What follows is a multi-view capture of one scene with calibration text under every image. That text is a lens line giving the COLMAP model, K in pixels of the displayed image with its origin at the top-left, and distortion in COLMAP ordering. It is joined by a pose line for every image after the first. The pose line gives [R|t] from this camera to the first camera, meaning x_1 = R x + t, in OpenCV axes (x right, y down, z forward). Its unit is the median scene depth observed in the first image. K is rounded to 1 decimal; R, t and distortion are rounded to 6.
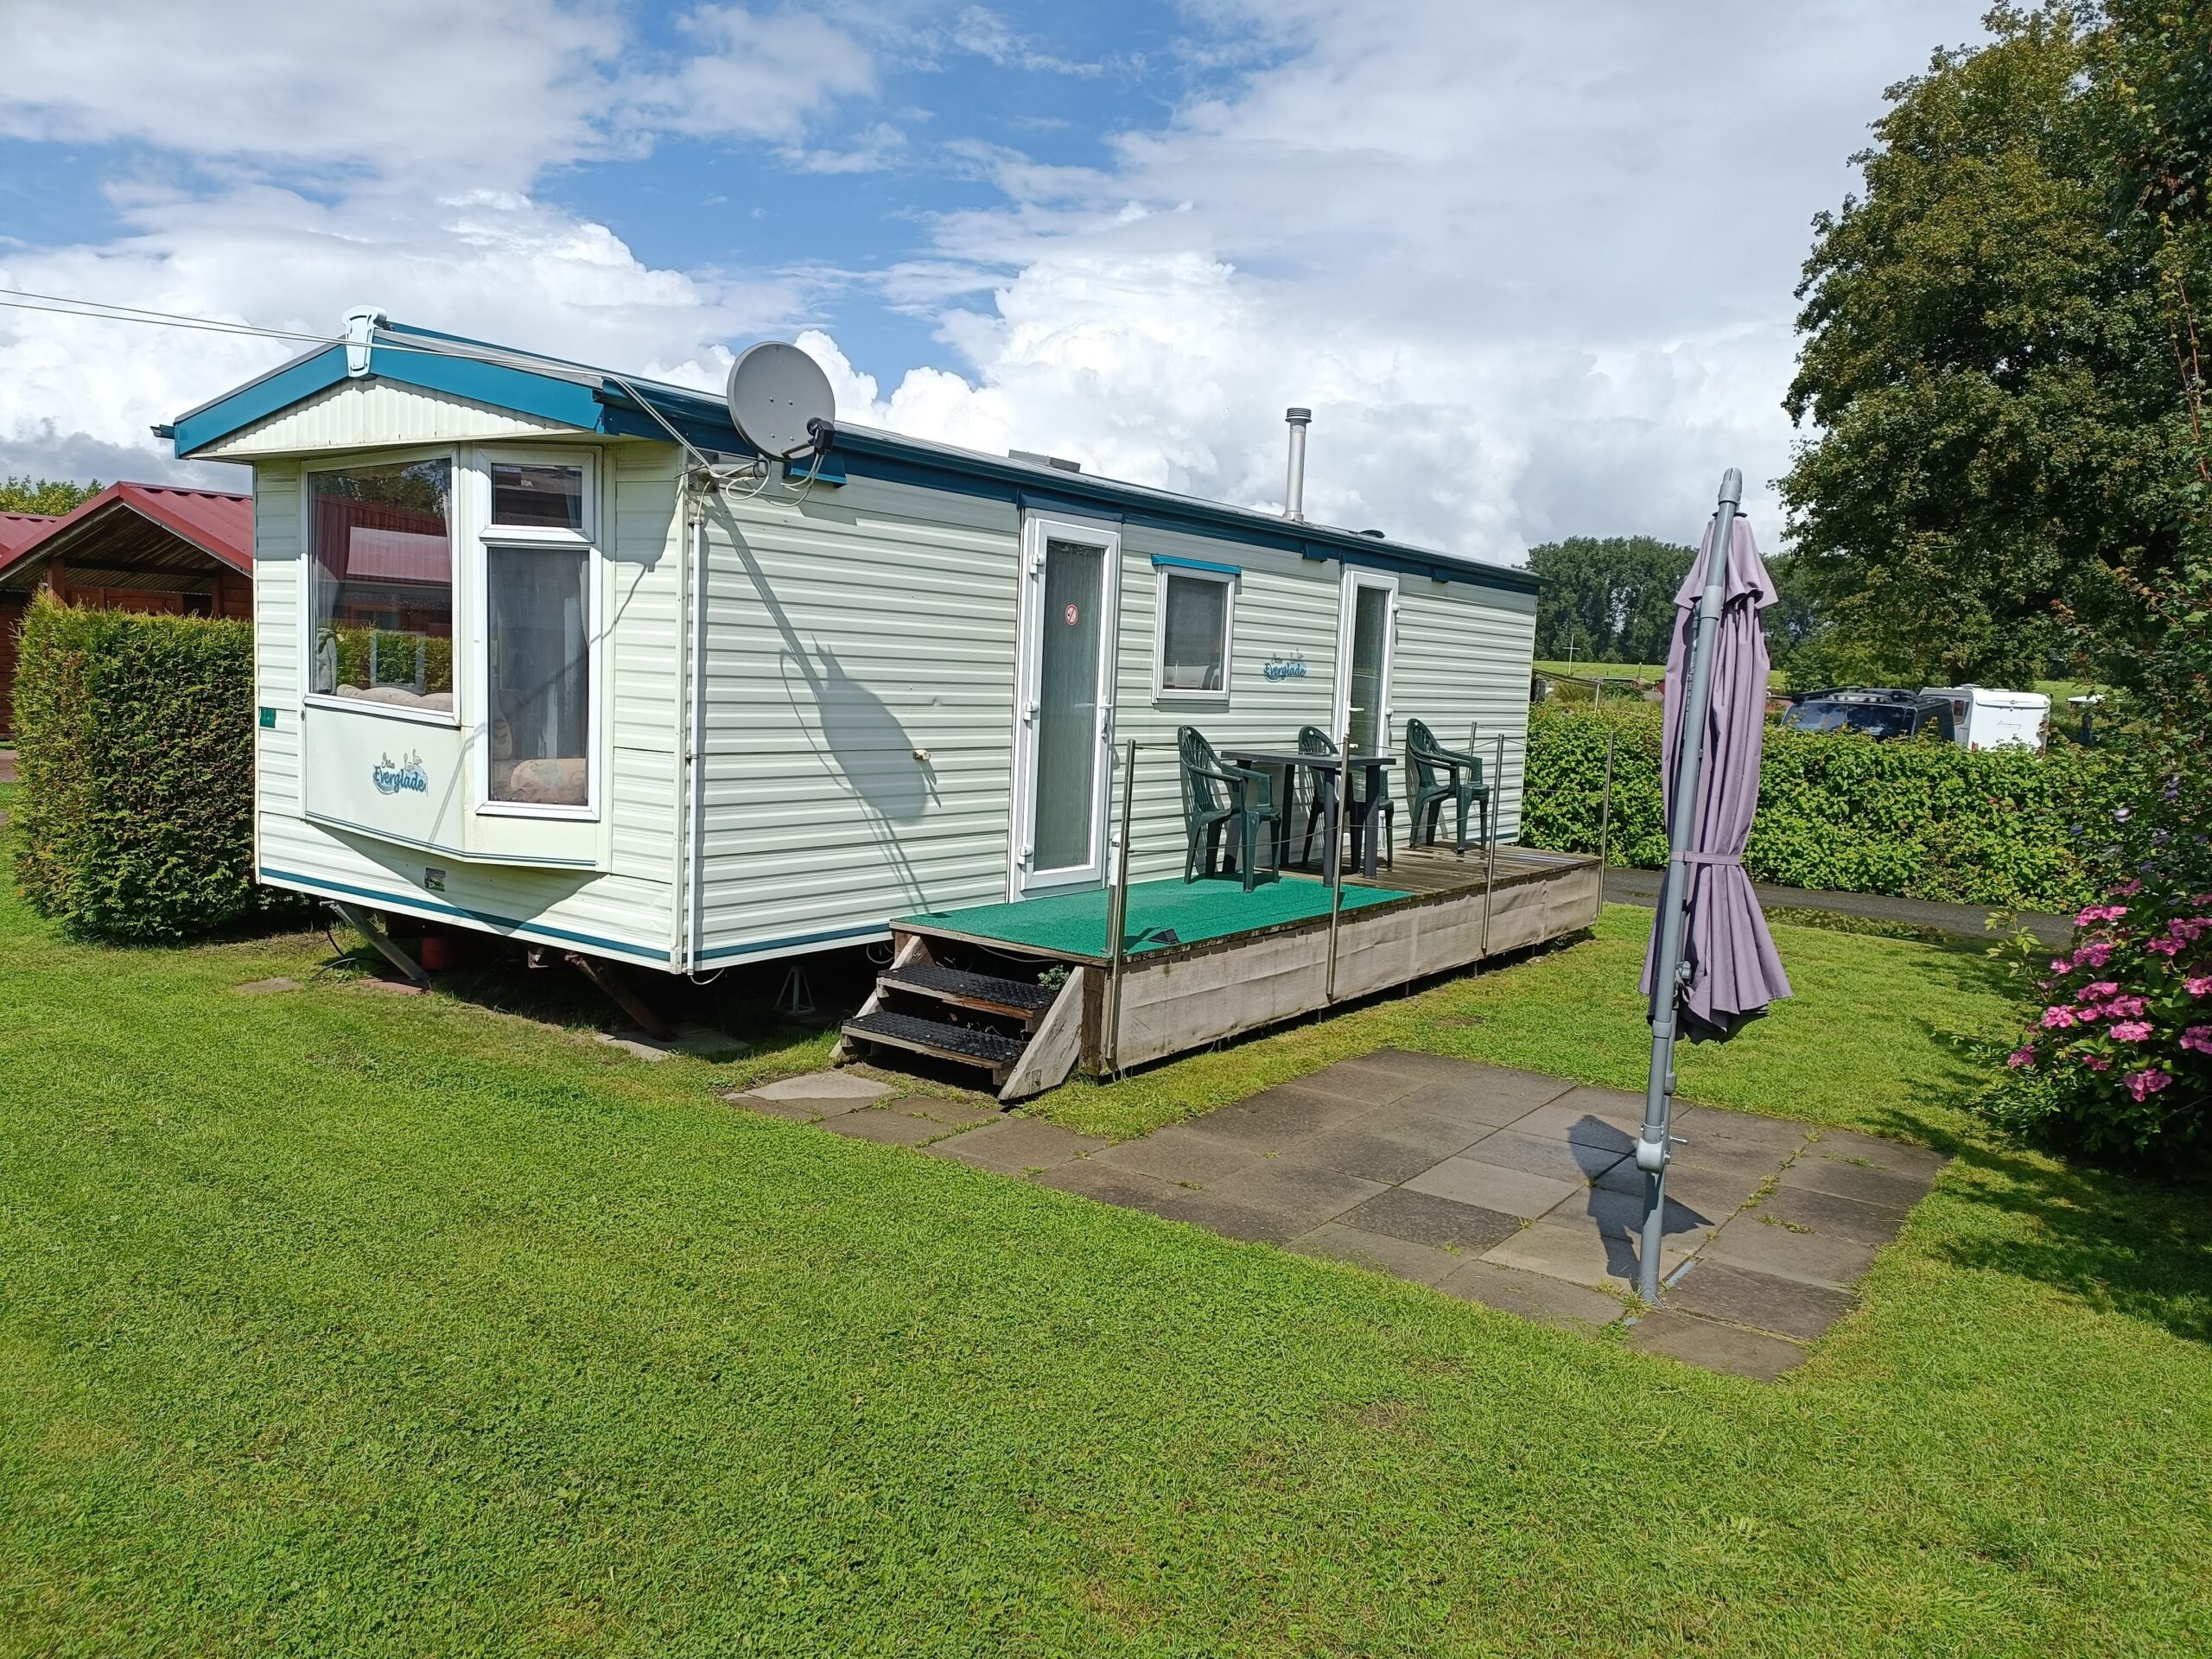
lens RADIAL K [[1624.8, 0, 1113.8], [0, 1624.8, 813.0], [0, 0, 1]] dist [0.084593, -0.074436]
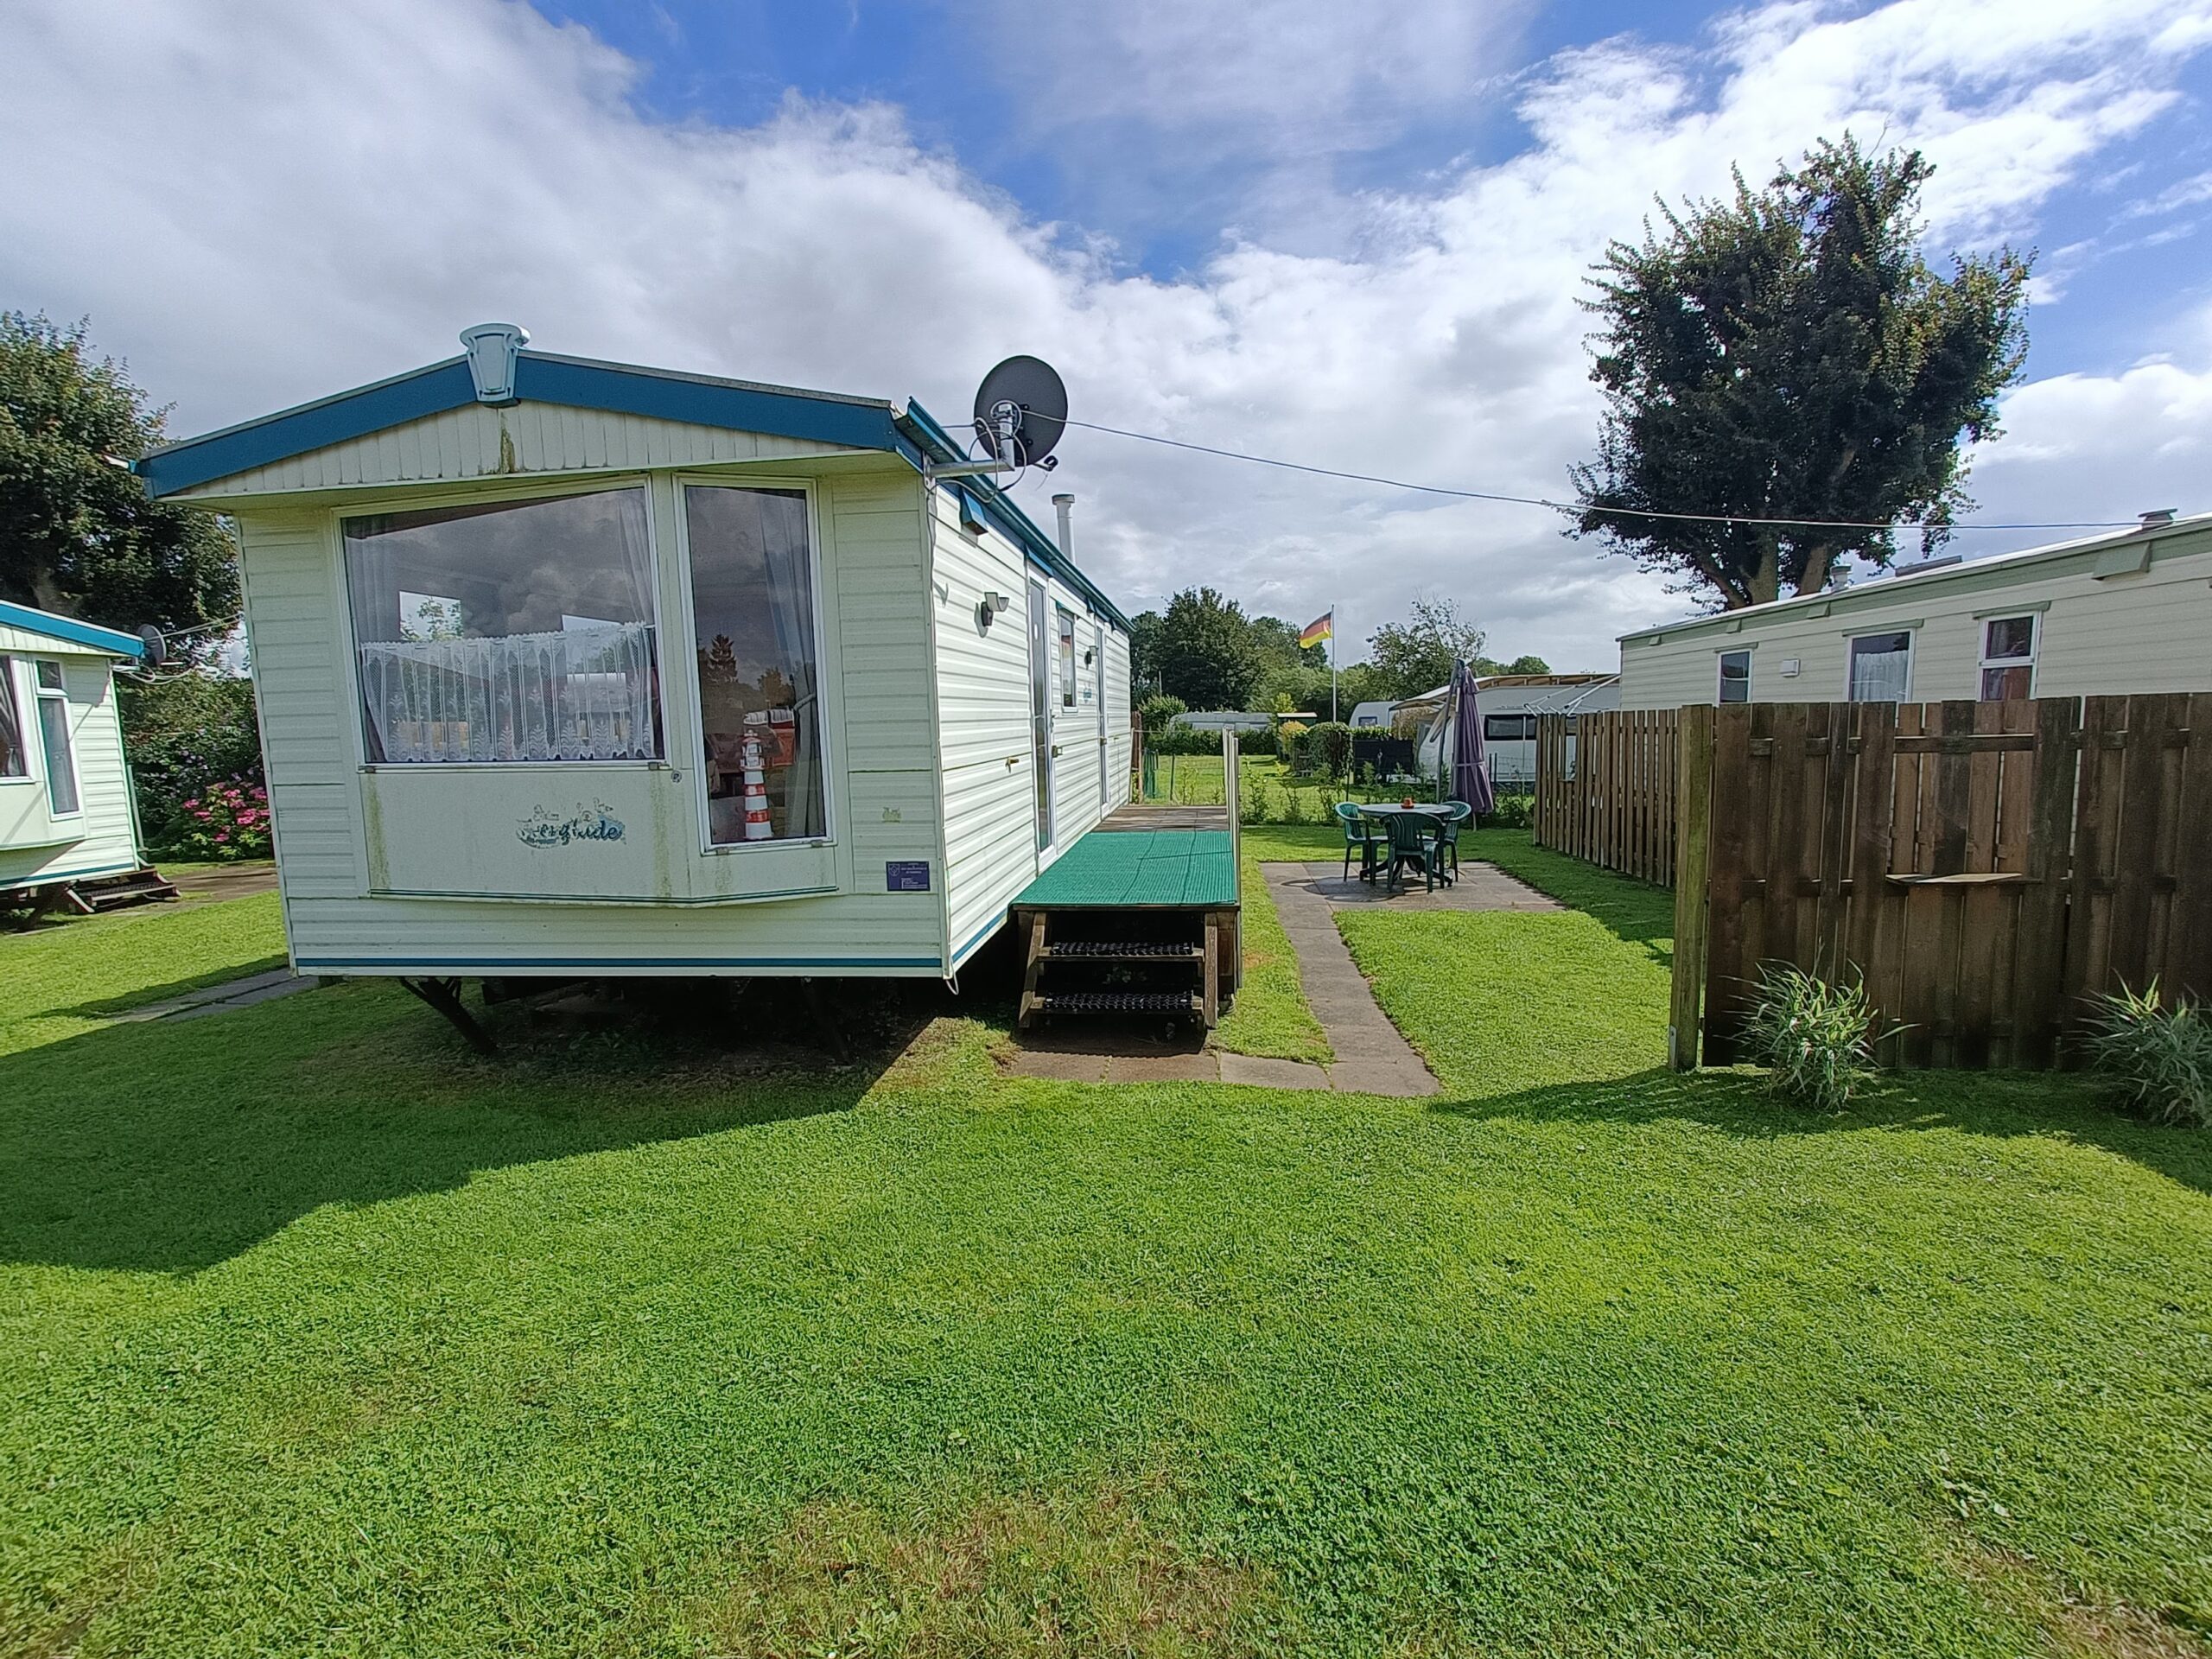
lens RADIAL K [[1001.3, 0, 1106.8], [0, 1001.3, 793.4], [0, 0, 1]] dist [0.013940, 0.000356]
pose [[-0.474552, -0.105961, 0.873826, -1.801818], [0.080304, 0.983376, 0.162856, -0.115889], [-0.876557, 0.147455, -0.458154, 0.310273]]
